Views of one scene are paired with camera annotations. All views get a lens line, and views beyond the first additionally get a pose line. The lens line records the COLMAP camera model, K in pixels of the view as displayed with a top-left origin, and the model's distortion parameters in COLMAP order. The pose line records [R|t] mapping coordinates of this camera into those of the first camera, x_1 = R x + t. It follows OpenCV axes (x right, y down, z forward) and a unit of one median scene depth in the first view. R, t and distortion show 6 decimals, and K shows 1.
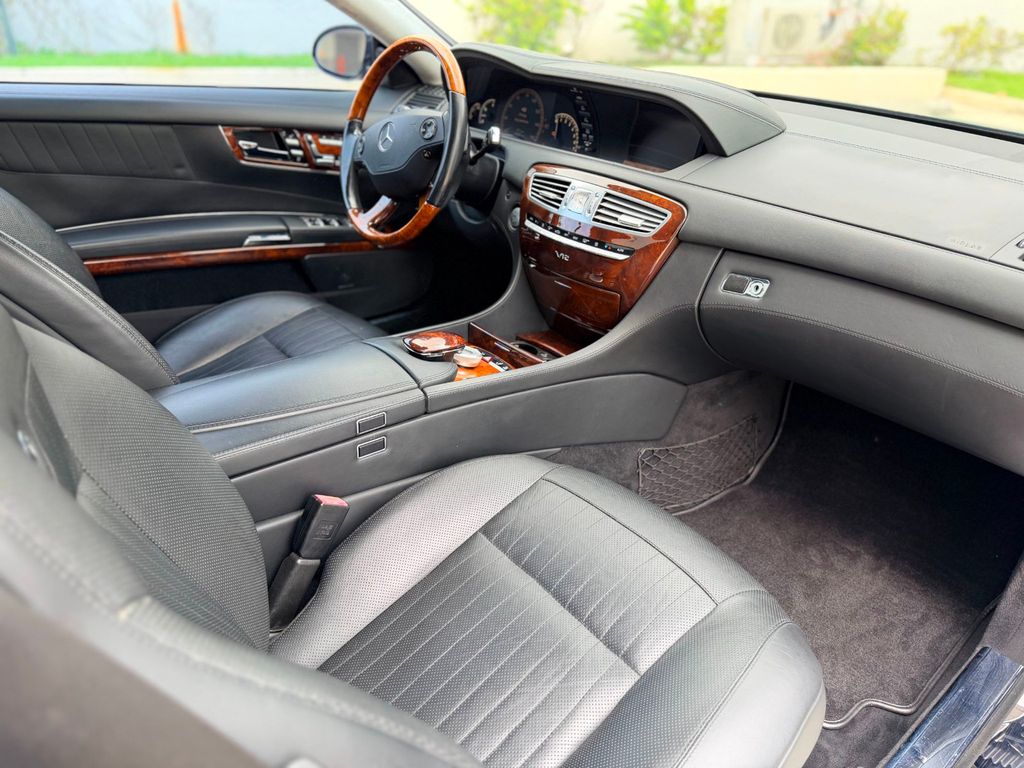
lens RADIAL K [[727.9, 0, 511.5], [0, 727.9, 387.2], [0, 0, 1]] dist [0.045860, -0.061173]
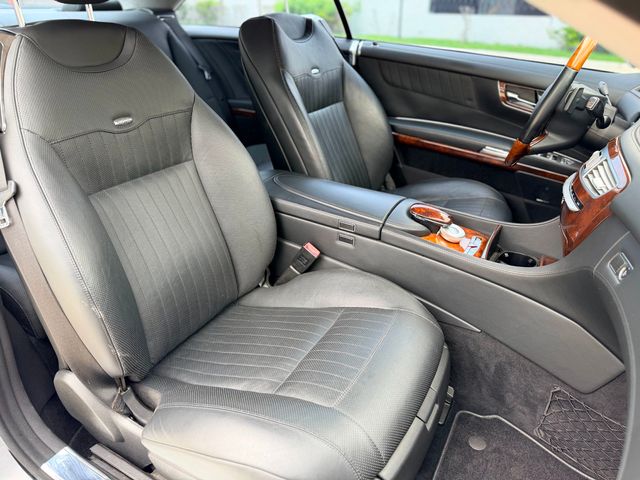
lens RADIAL K [[455.0, 0, 316.8], [0, 455.0, 243.7], [0, 0, 1]] dist [0.045860, -0.061173]
pose [[0.363478, 0.407821, -0.837595, 0.548811], [-0.444700, 0.865997, 0.228670, -0.101616], [0.818612, 0.289362, 0.496130, 0.283665]]
